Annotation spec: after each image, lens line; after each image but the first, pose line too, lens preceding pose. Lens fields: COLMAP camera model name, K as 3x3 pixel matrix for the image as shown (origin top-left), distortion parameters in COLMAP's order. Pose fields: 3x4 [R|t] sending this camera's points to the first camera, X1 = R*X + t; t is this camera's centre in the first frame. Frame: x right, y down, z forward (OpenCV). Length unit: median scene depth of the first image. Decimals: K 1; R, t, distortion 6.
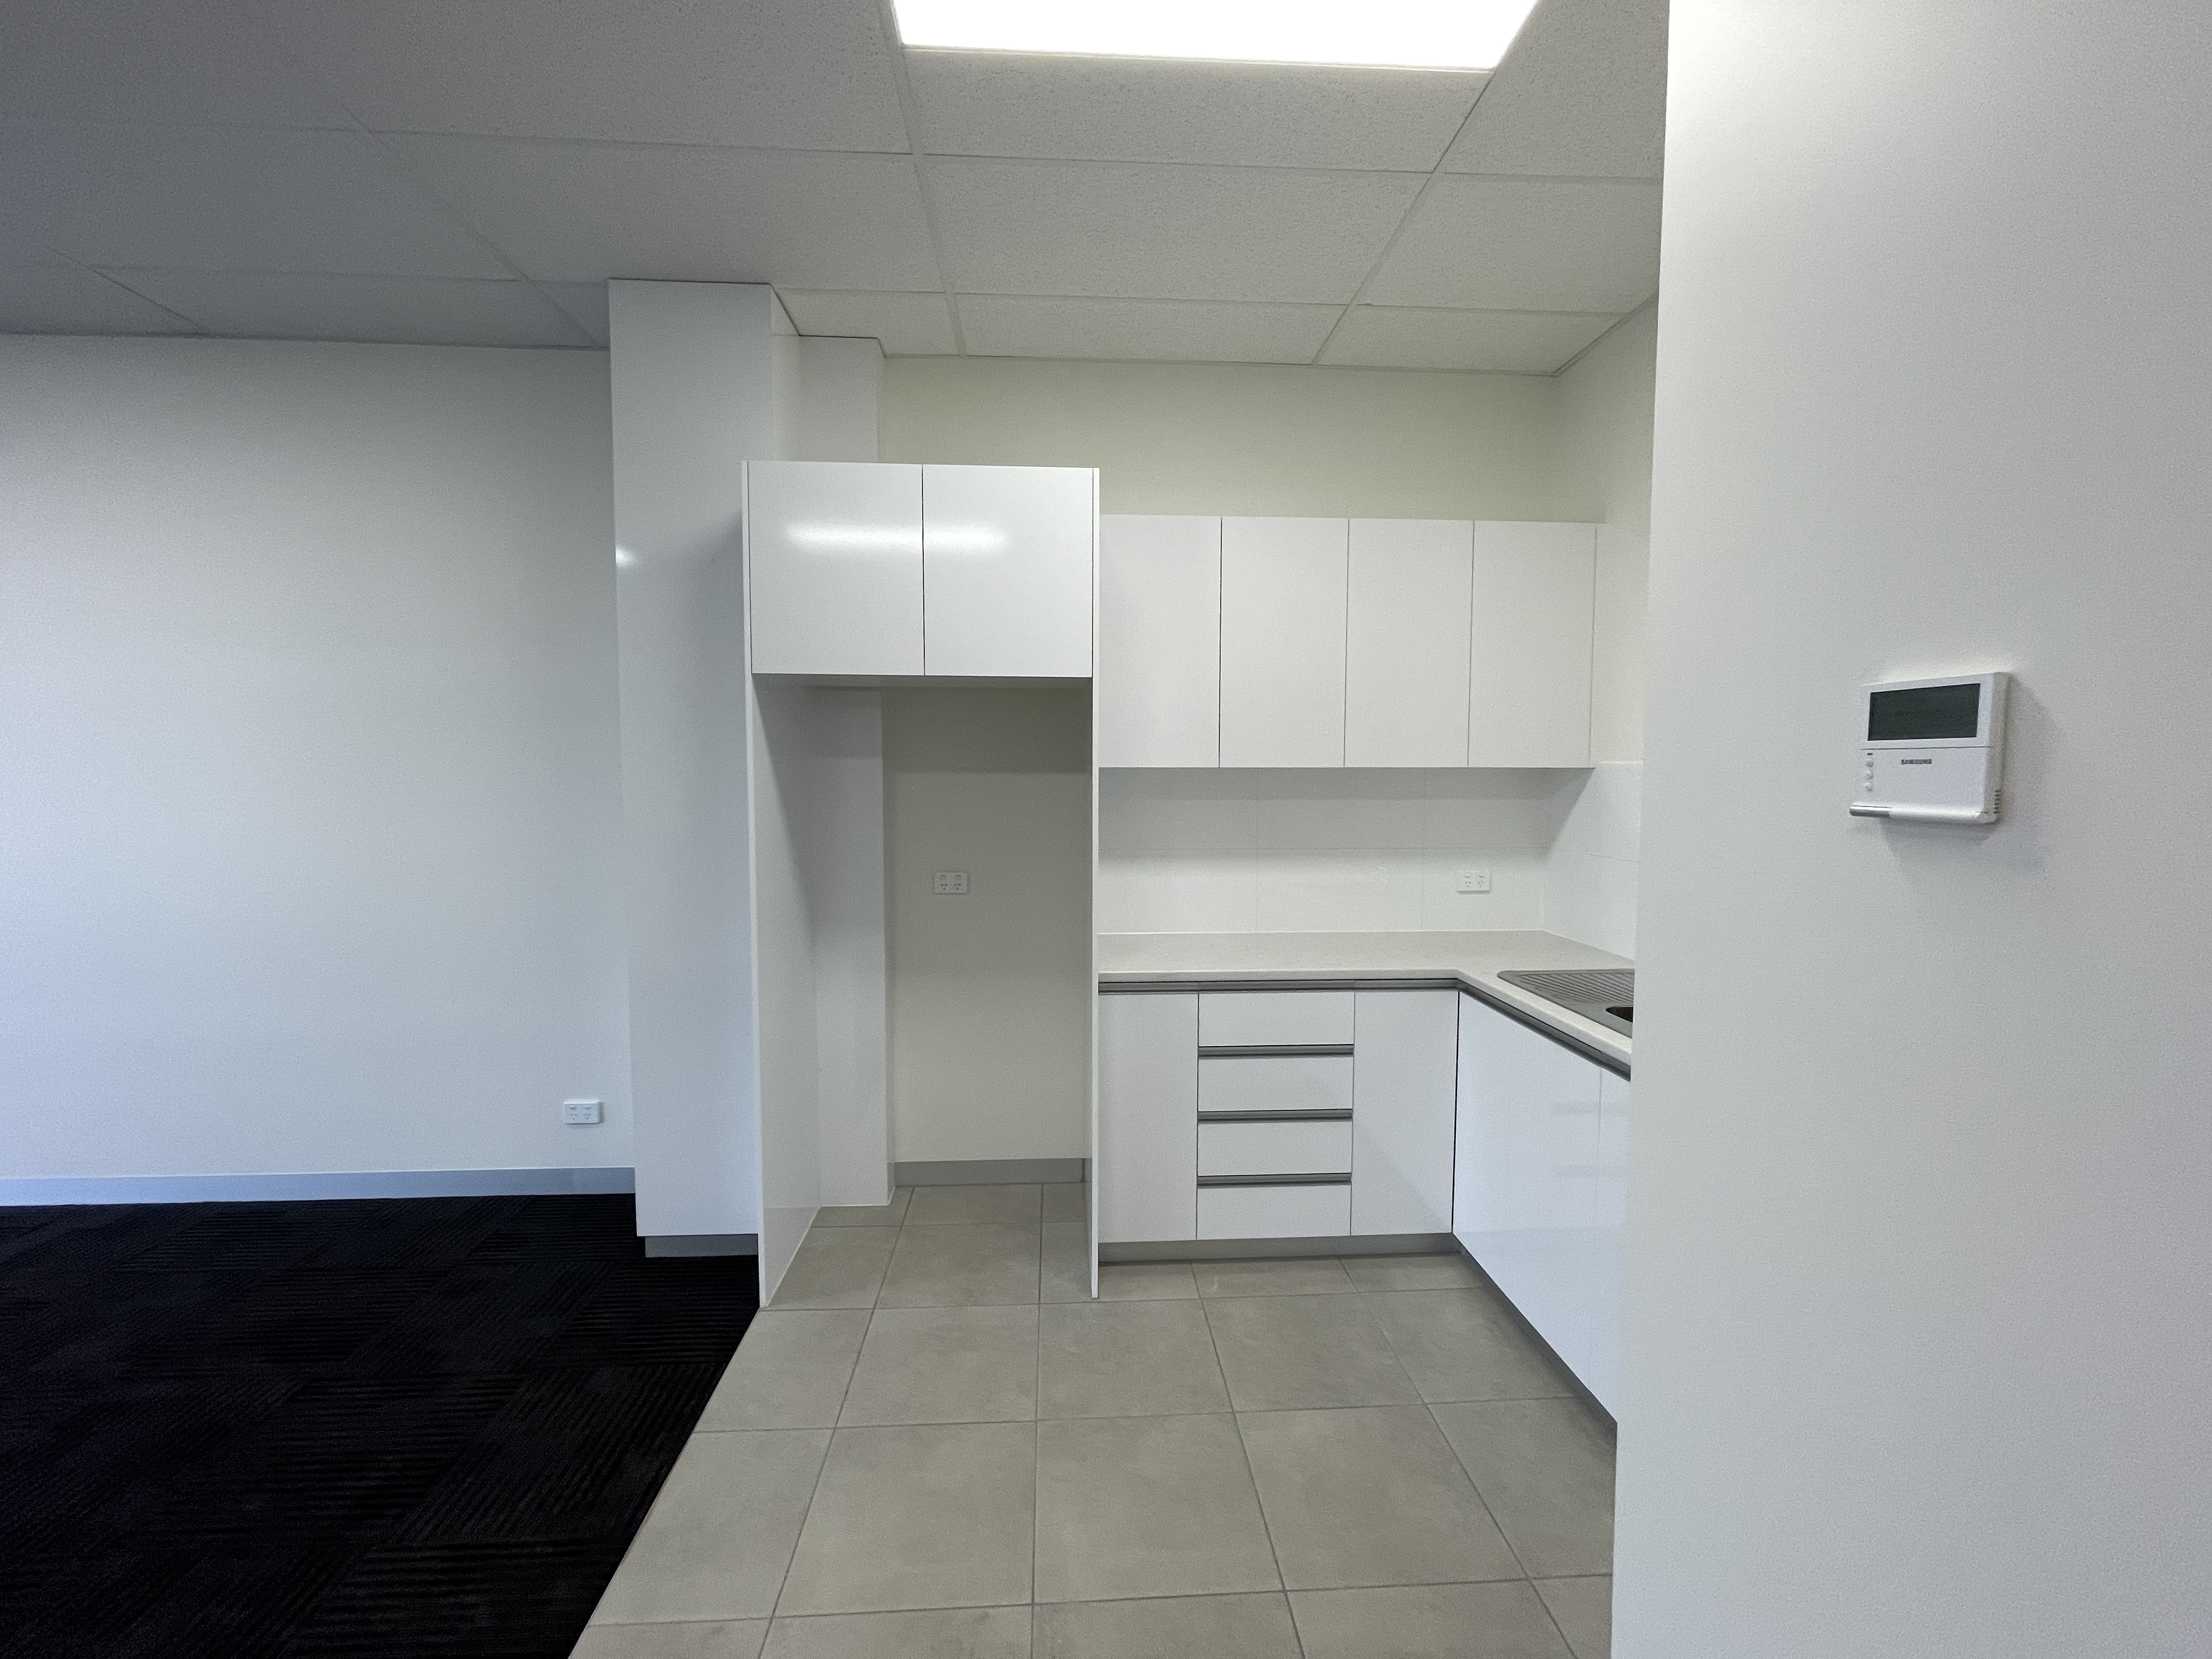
lens RADIAL K [[891.8, 0, 1107.6], [0, 891.8, 830.7], [0, 0, 1]] dist [0.003185, -0.000799]
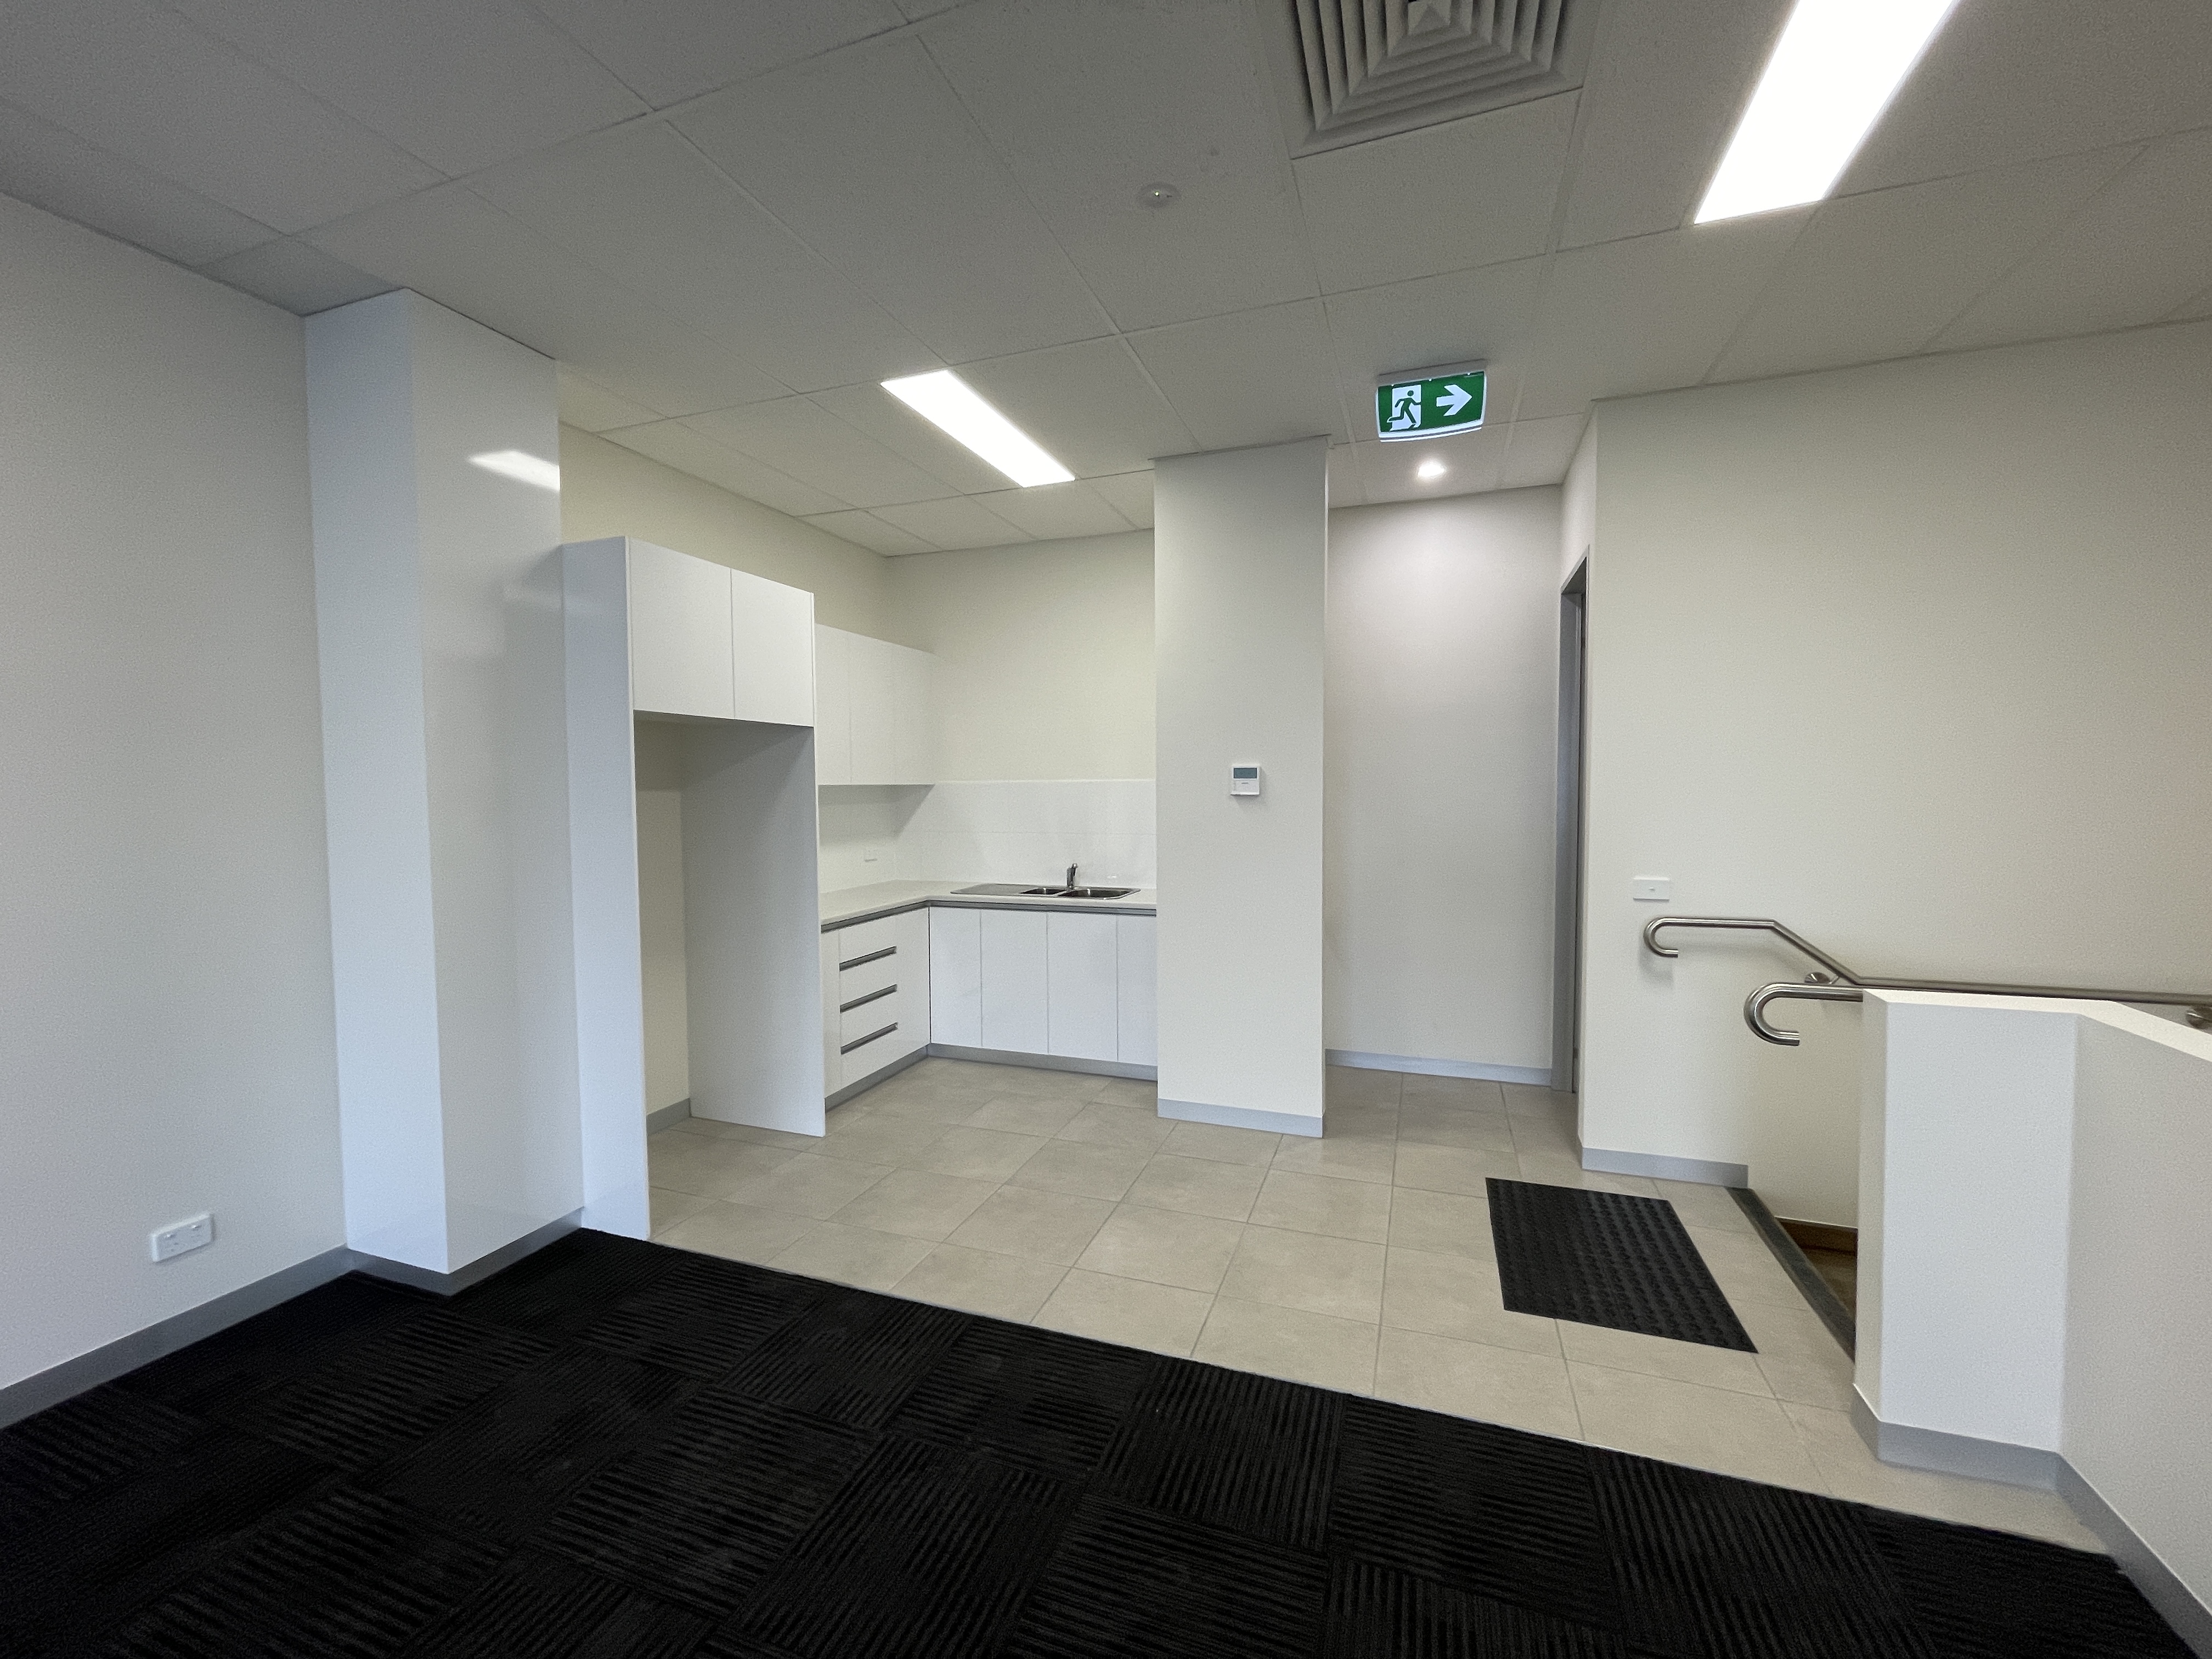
lens RADIAL K [[891.8, 0, 1101.5], [0, 891.8, 826.1], [0, 0, 1]] dist [0.003185, -0.000799]
pose [[0.393789, -0.045643, 0.918067, -1.213368], [0.065958, 0.997595, 0.021306, -0.000454], [-0.916831, 0.052164, 0.395853, -0.051922]]
